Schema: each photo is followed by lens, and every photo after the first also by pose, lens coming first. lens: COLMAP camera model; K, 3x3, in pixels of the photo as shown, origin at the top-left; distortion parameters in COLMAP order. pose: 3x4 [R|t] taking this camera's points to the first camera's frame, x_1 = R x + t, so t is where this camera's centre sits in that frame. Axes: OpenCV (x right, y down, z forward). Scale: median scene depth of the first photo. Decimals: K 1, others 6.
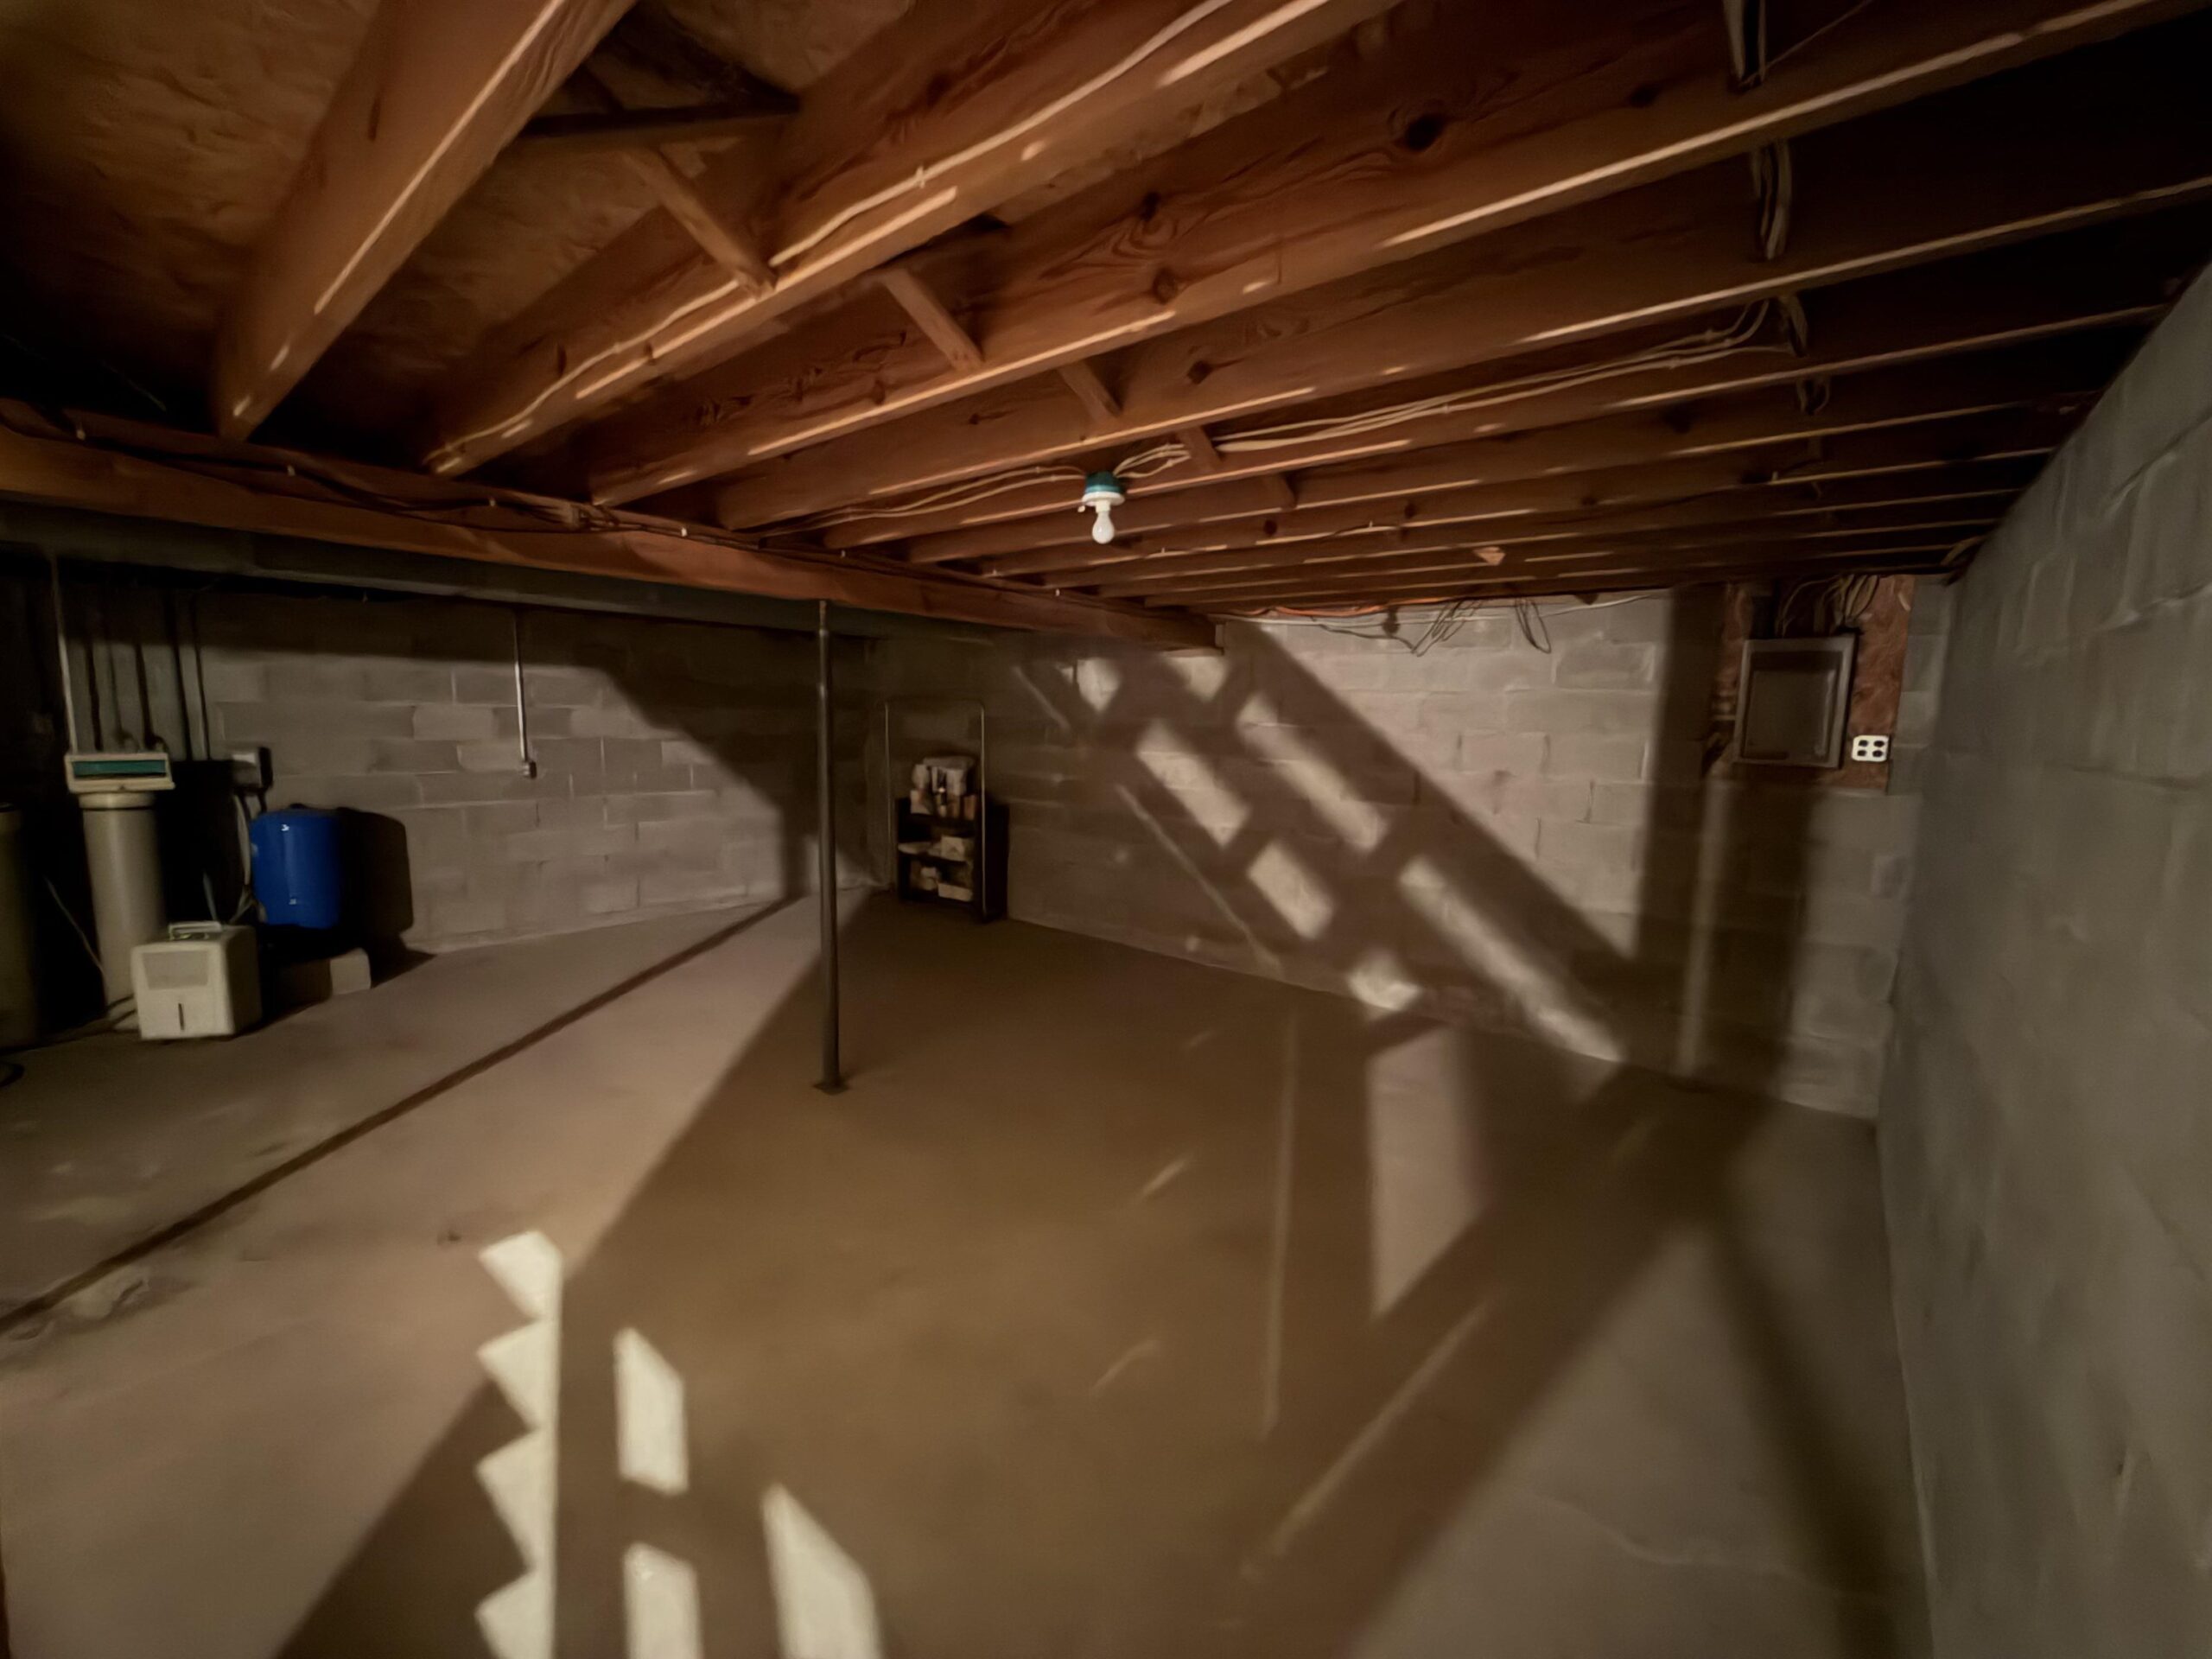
lens RADIAL K [[887.1, 0, 1104.0], [0, 887.1, 824.4], [0, 0, 1]] dist [0.001034, 0.000107]
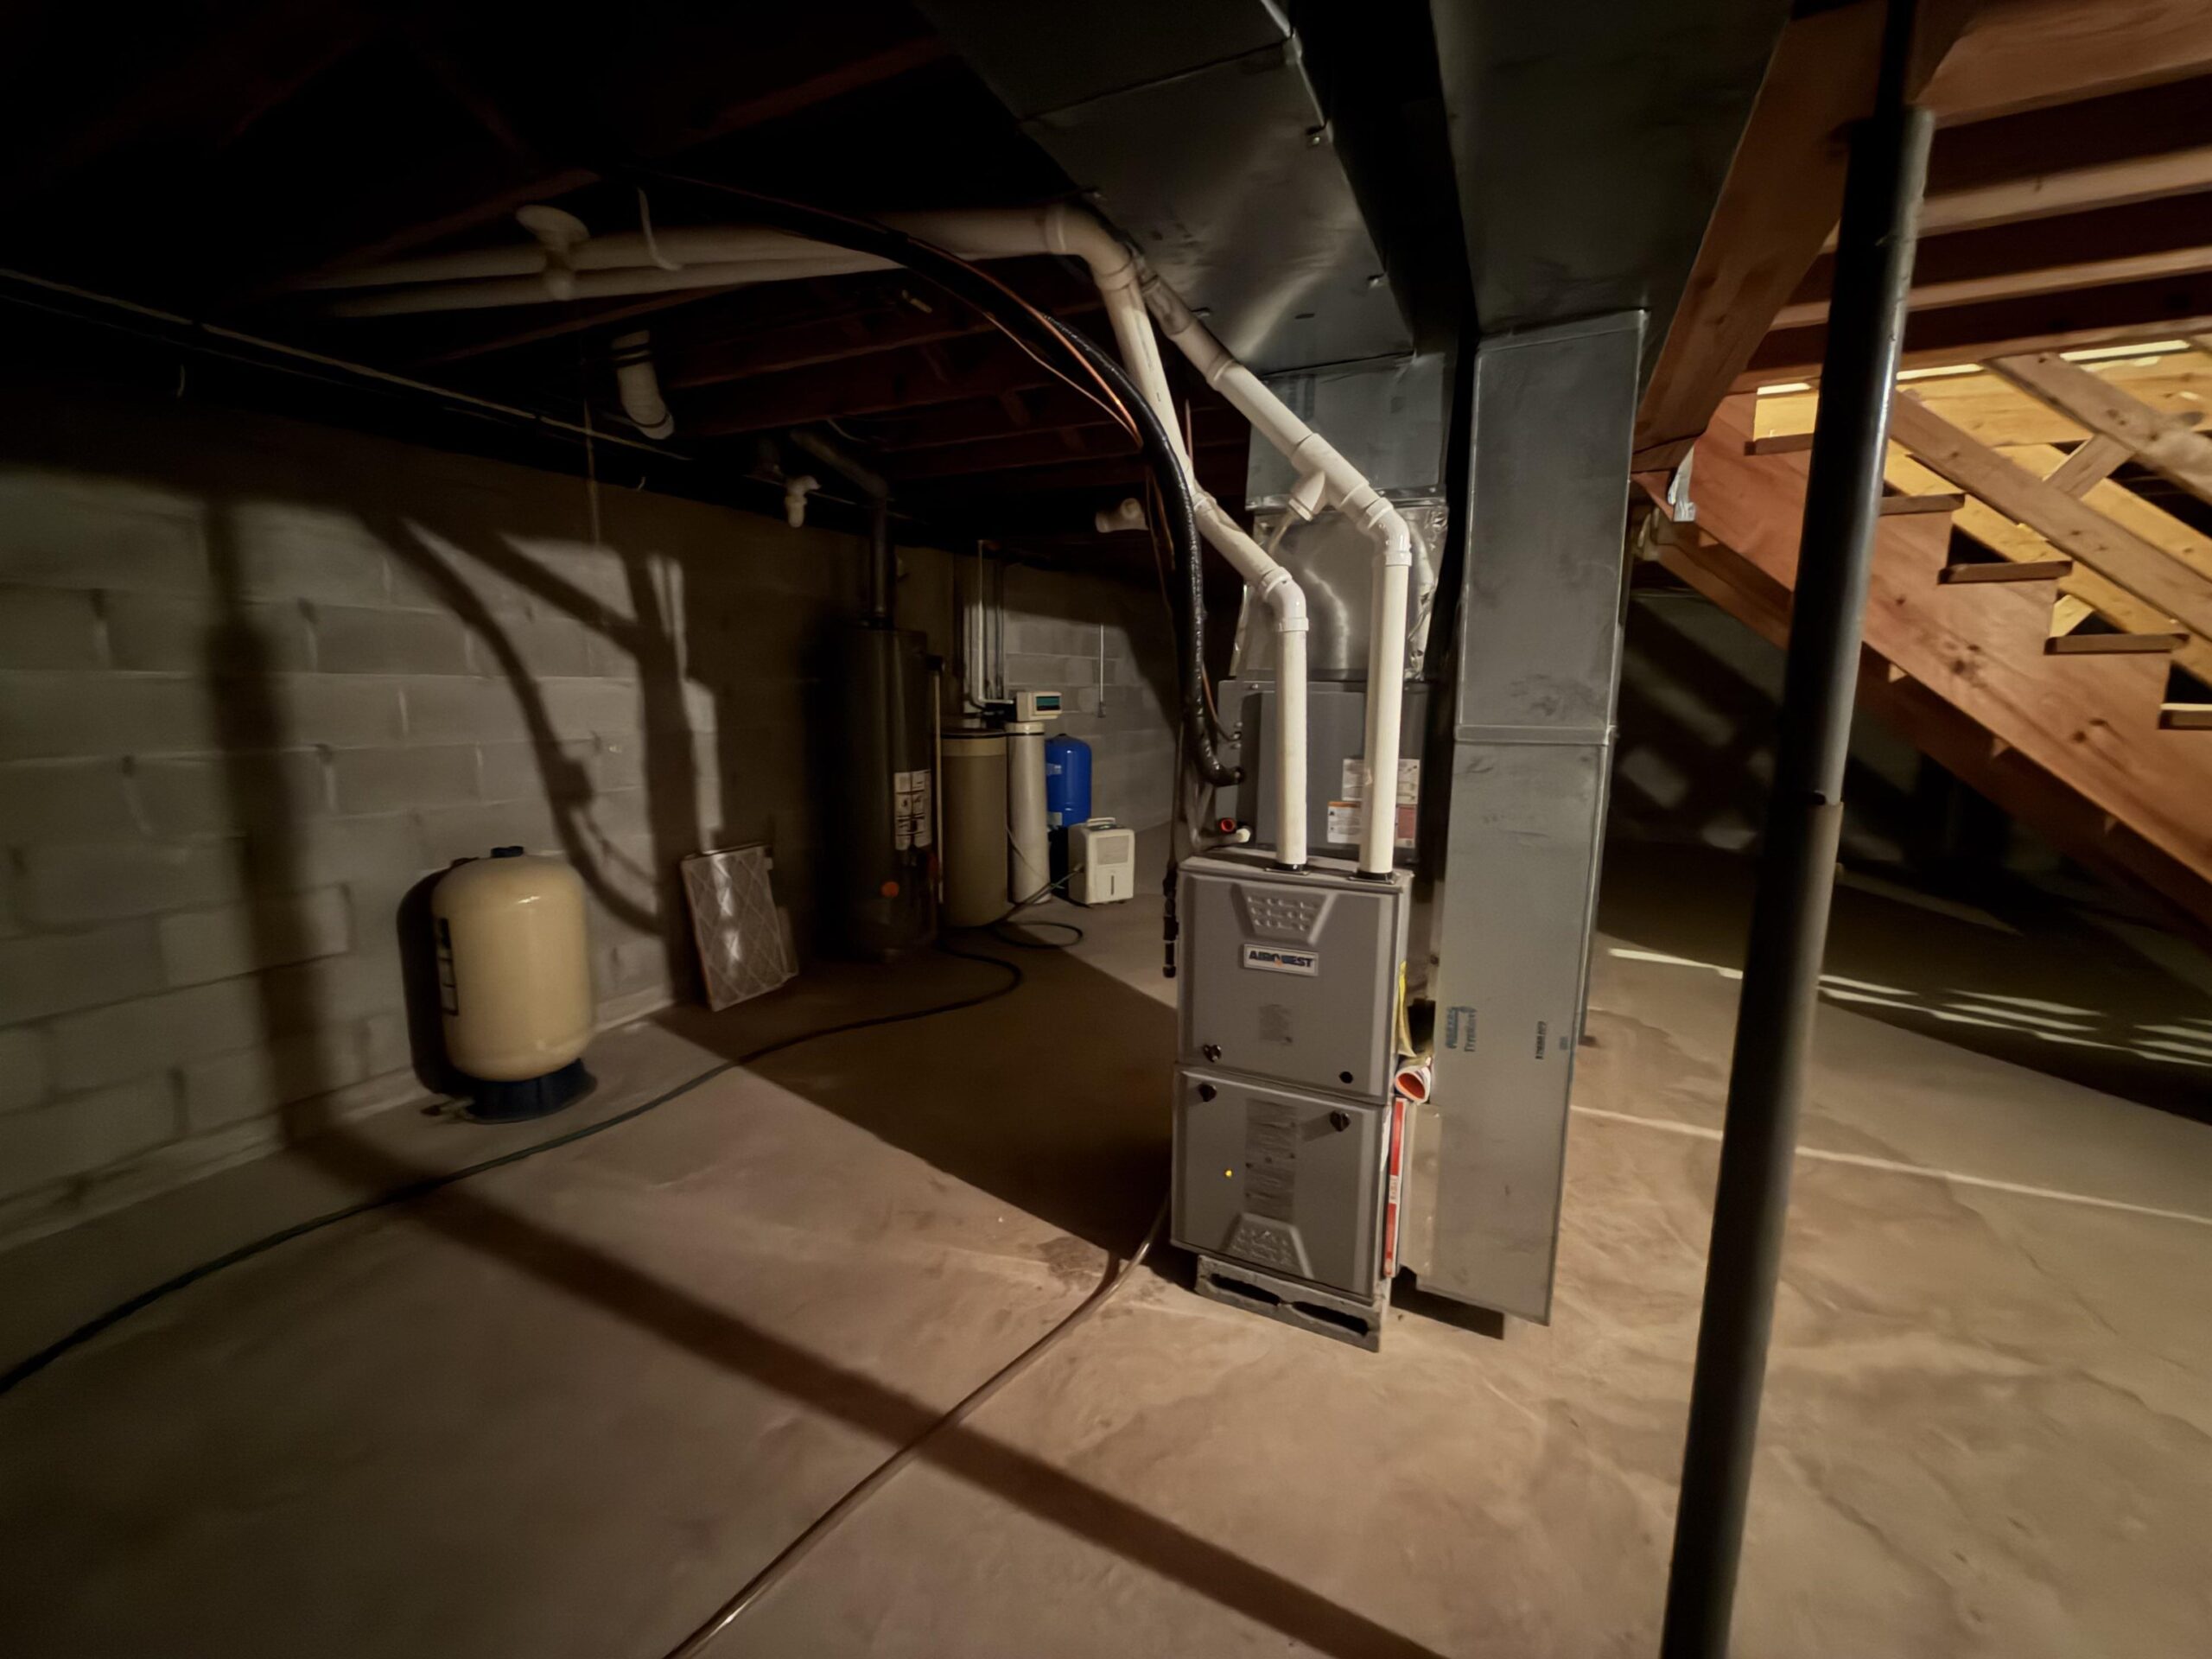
lens RADIAL K [[887.1, 0, 1097.6], [0, 887.1, 817.0], [0, 0, 1]] dist [0.001034, 0.000107]
pose [[0.972772, -0.046525, 0.227047, -1.108108], [0.039730, 0.998618, 0.034411, 0.052533], [-0.228334, -0.024453, 0.973276, -0.245220]]
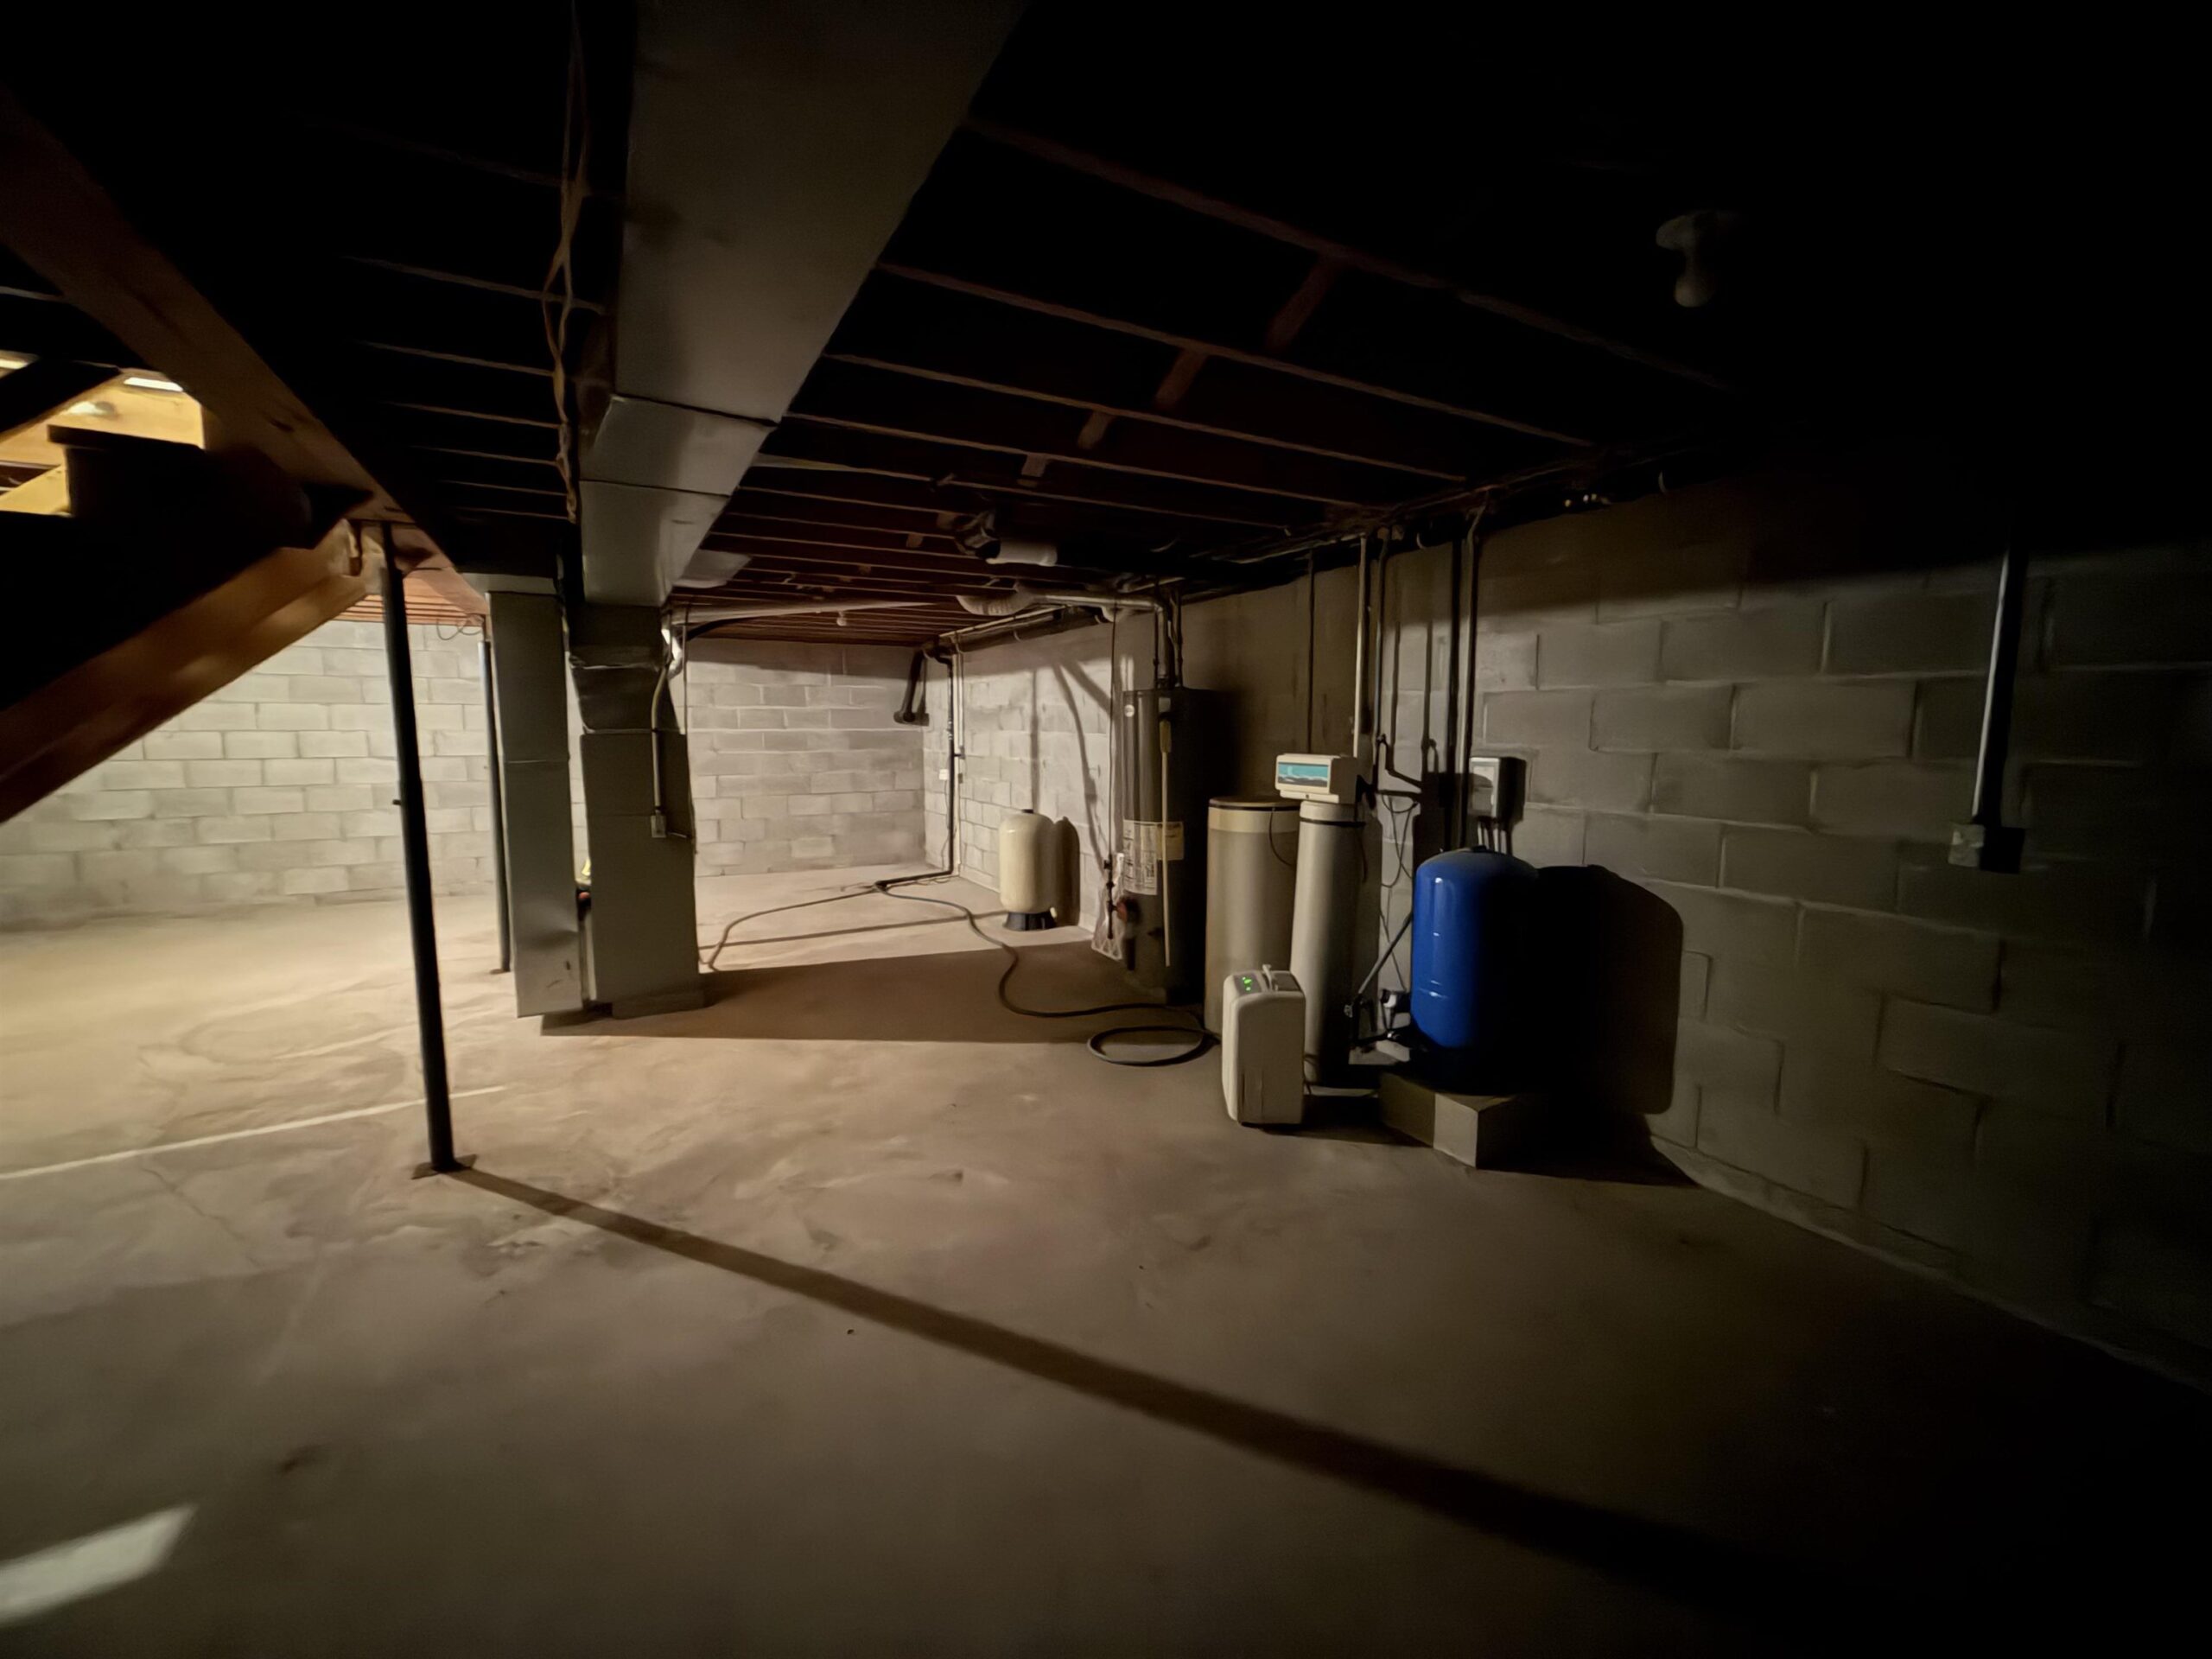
lens RADIAL K [[887.1, 0, 1094.7], [0, 887.1, 821.3], [0, 0, 1]] dist [0.001034, 0.000107]
pose [[-0.360618, 0.080801, -0.929207, -0.204634], [-0.125362, 0.983002, 0.134130, -0.088568], [0.924251, 0.164857, -0.344359, 0.924468]]
